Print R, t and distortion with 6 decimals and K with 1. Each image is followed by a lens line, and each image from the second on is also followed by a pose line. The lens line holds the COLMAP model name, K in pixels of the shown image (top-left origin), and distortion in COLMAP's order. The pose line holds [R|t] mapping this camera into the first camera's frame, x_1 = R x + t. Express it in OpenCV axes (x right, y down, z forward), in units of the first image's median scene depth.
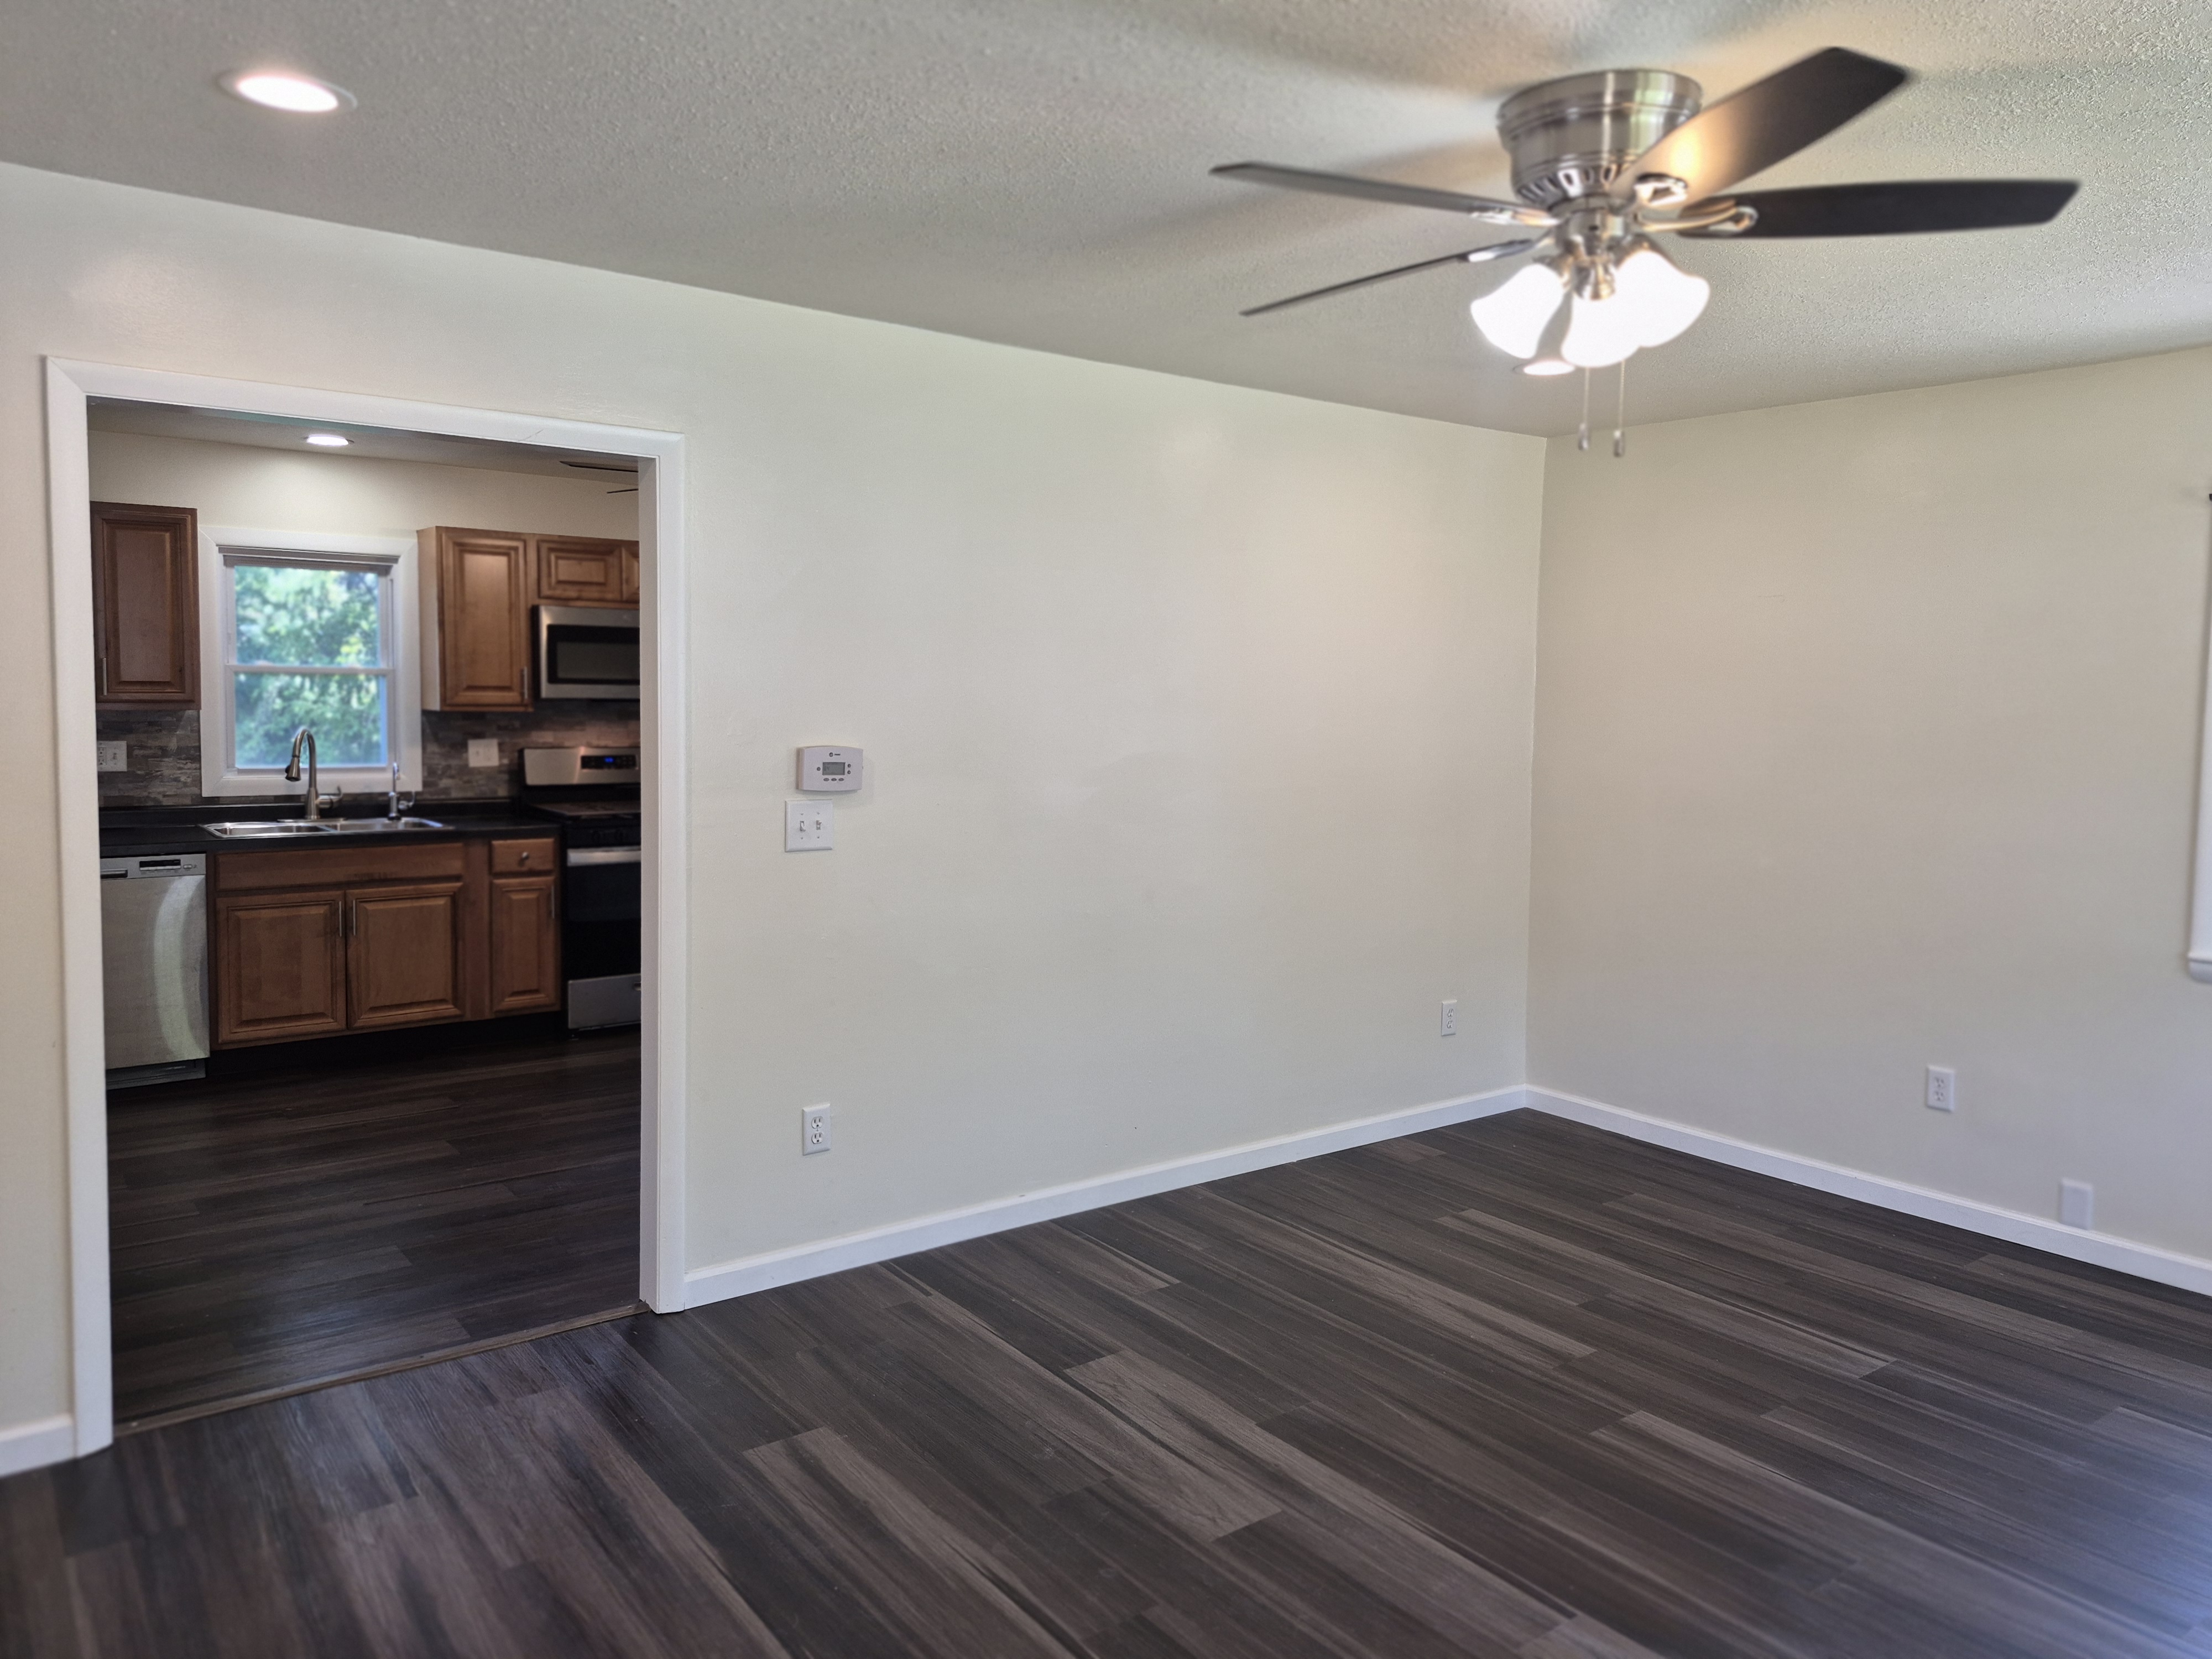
lens RADIAL K [[1553.7, 0, 1076.6], [0, 1553.7, 797.4], [0, 0, 1]] dist [0.122940, -0.152103]
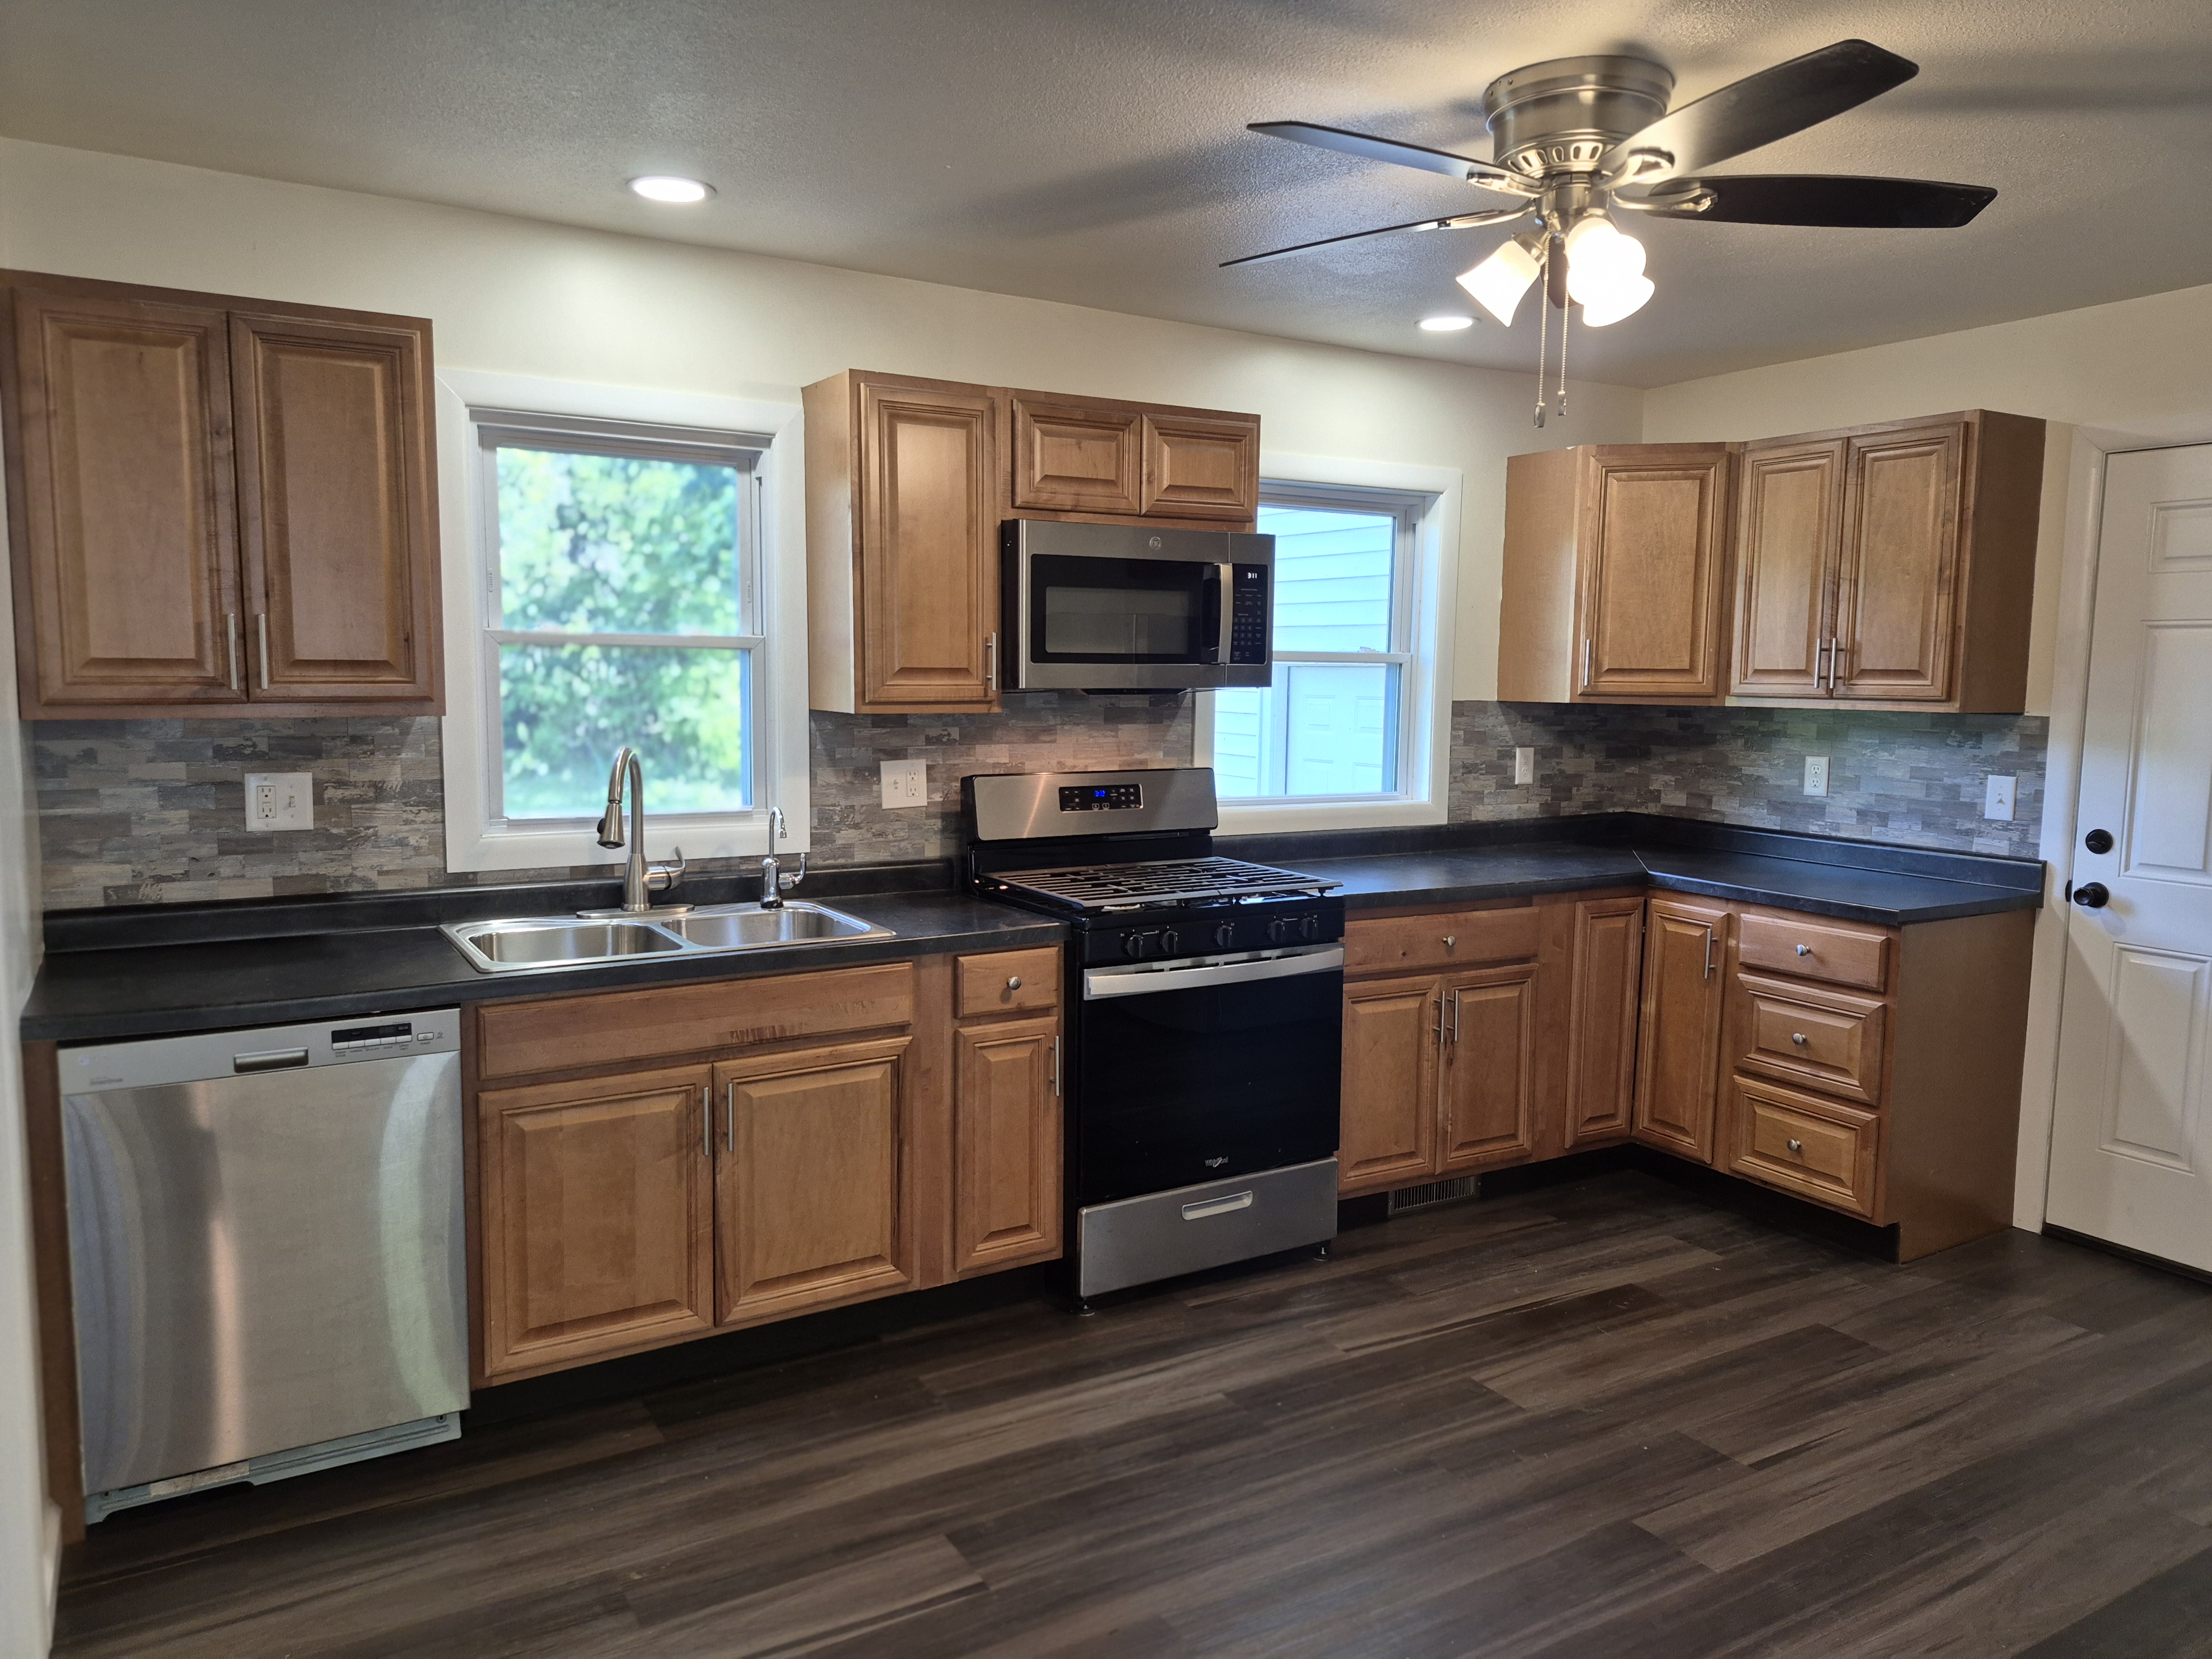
lens RADIAL K [[1545.9, 0, 1088.6], [0, 1545.9, 819.9], [0, 0, 1]] dist [0.126709, -0.147056]
pose [[0.994912, 0.003646, -0.100678, -0.272923], [-0.000812, 0.999603, 0.028175, -0.033615], [0.100741, -0.027950, 0.994520, 0.479234]]
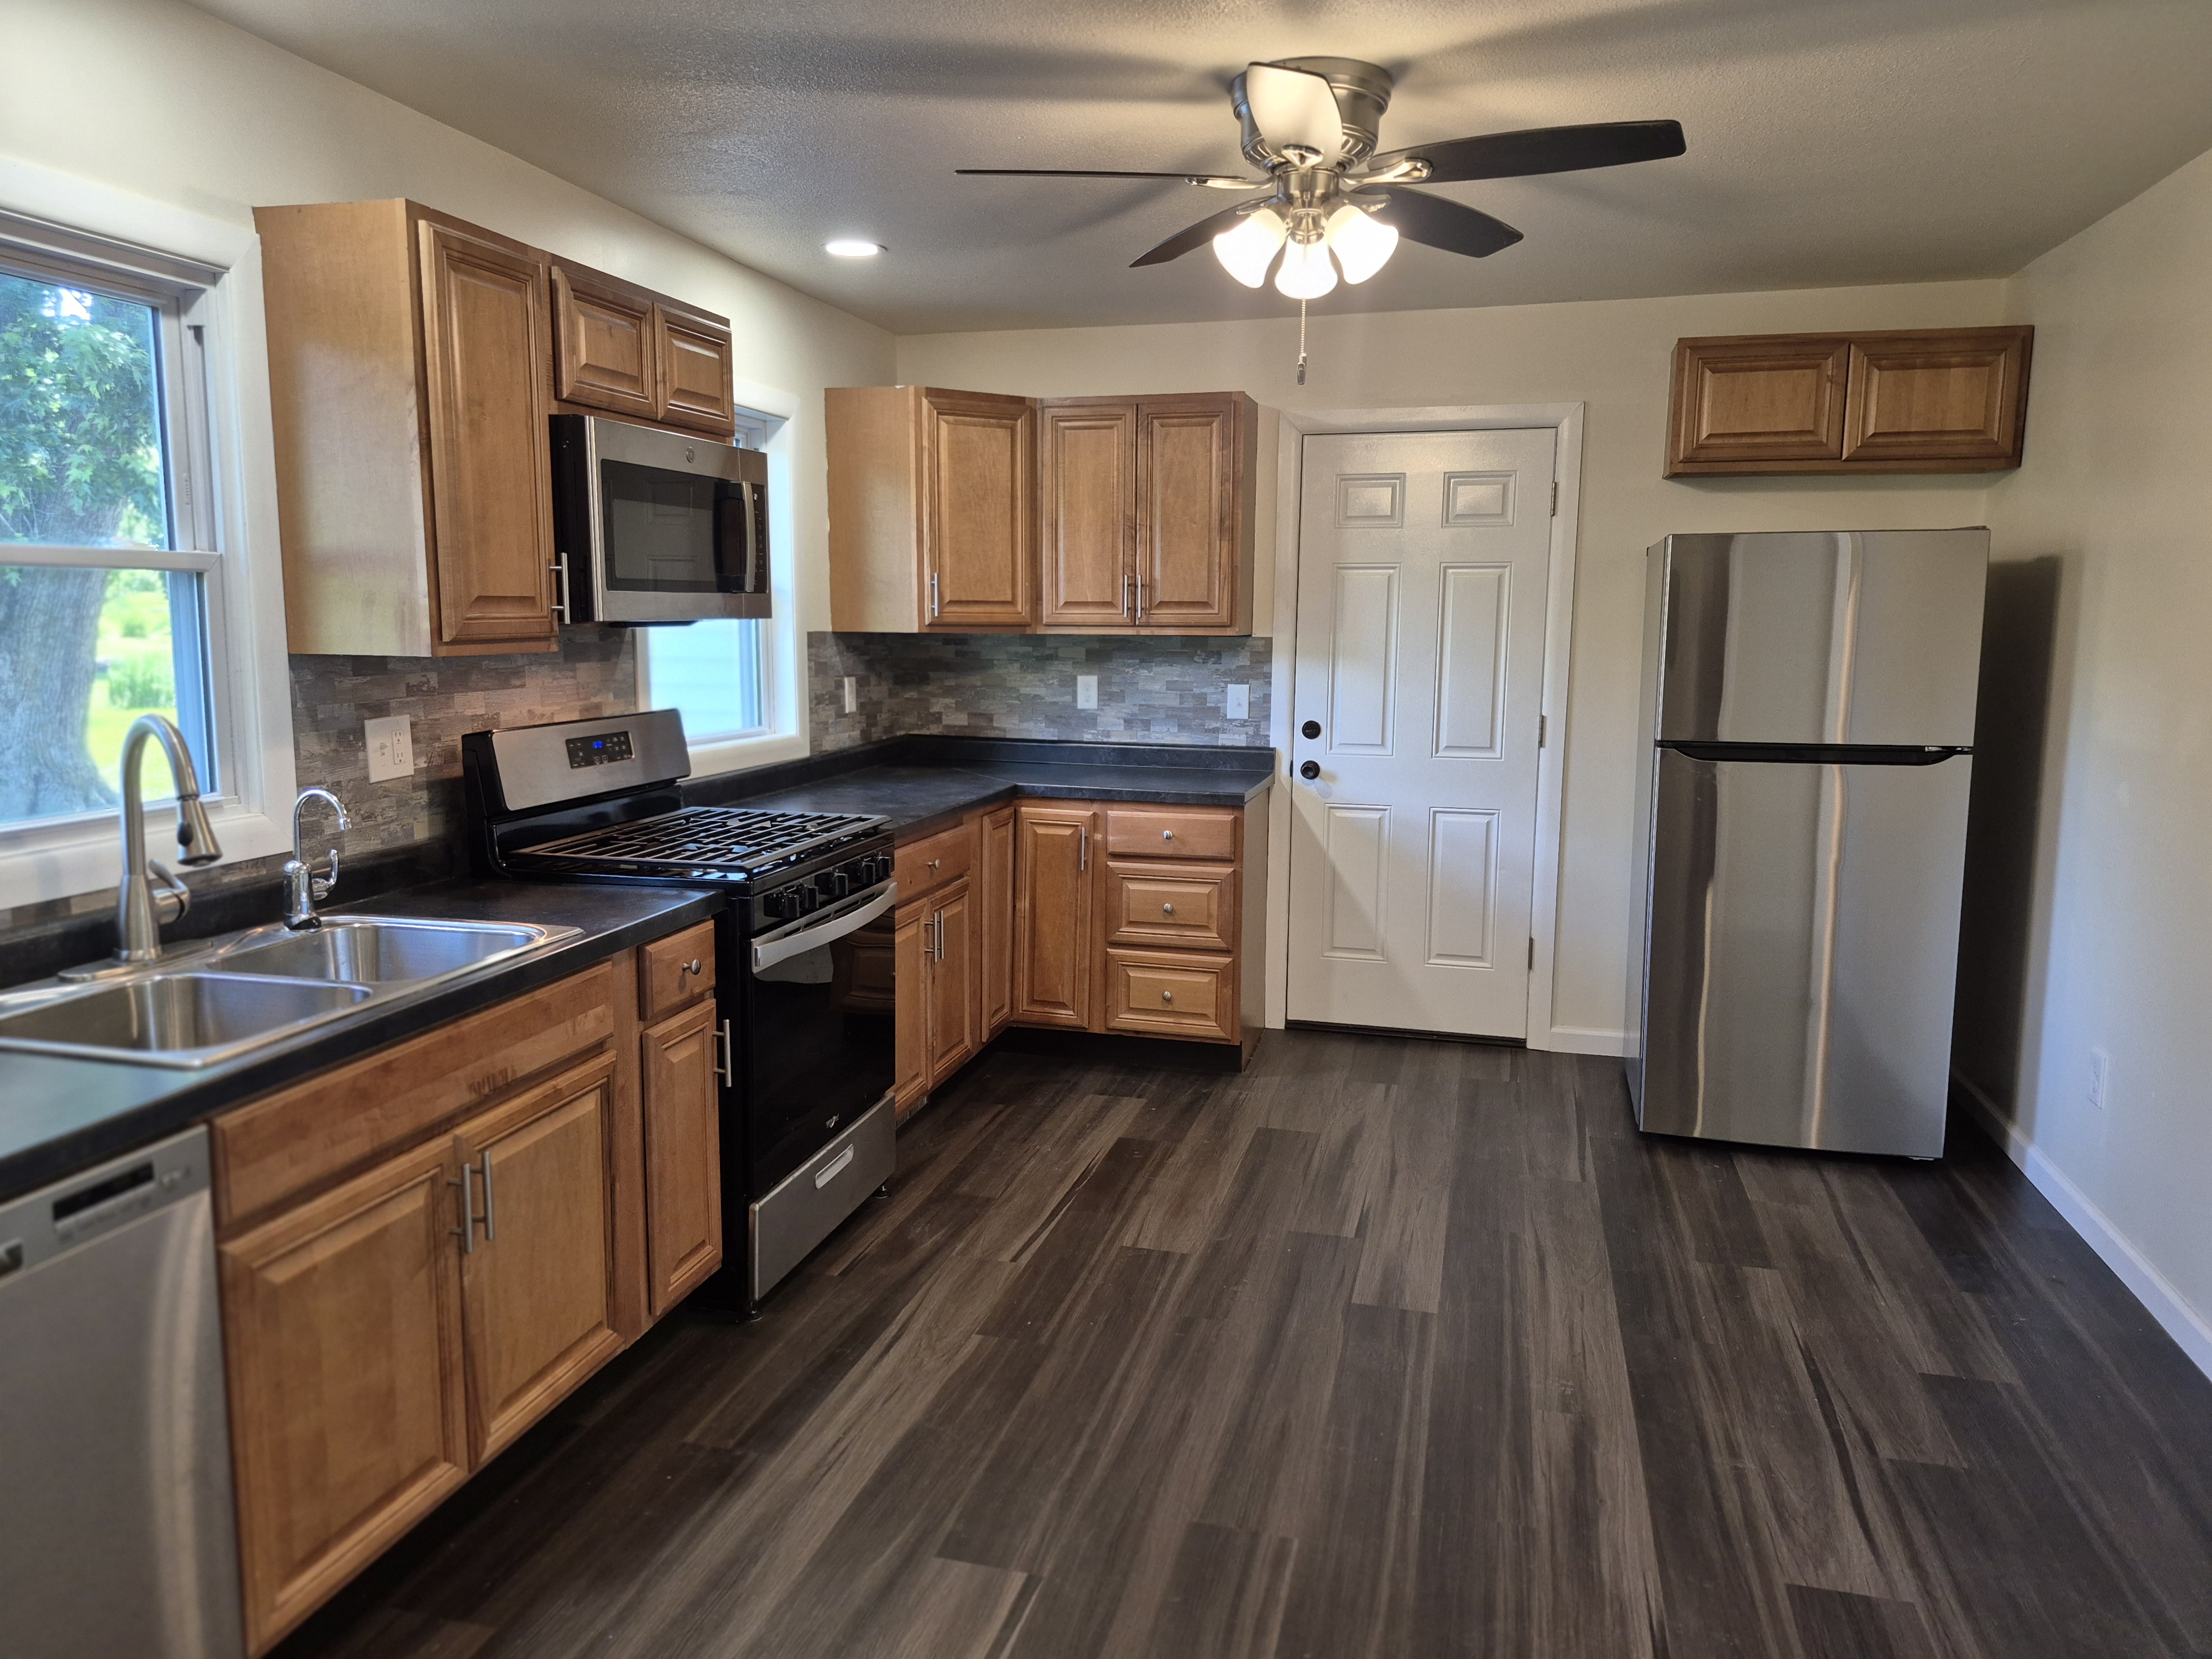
lens RADIAL K [[1545.9, 0, 1088.6], [0, 1545.9, 819.9], [0, 0, 1]] dist [0.126709, -0.147056]
pose [[0.778560, -0.098196, 0.619841, -0.541865], [0.052443, 0.994408, 0.091663, -0.041641], [-0.625376, -0.038858, 0.779356, 0.574196]]
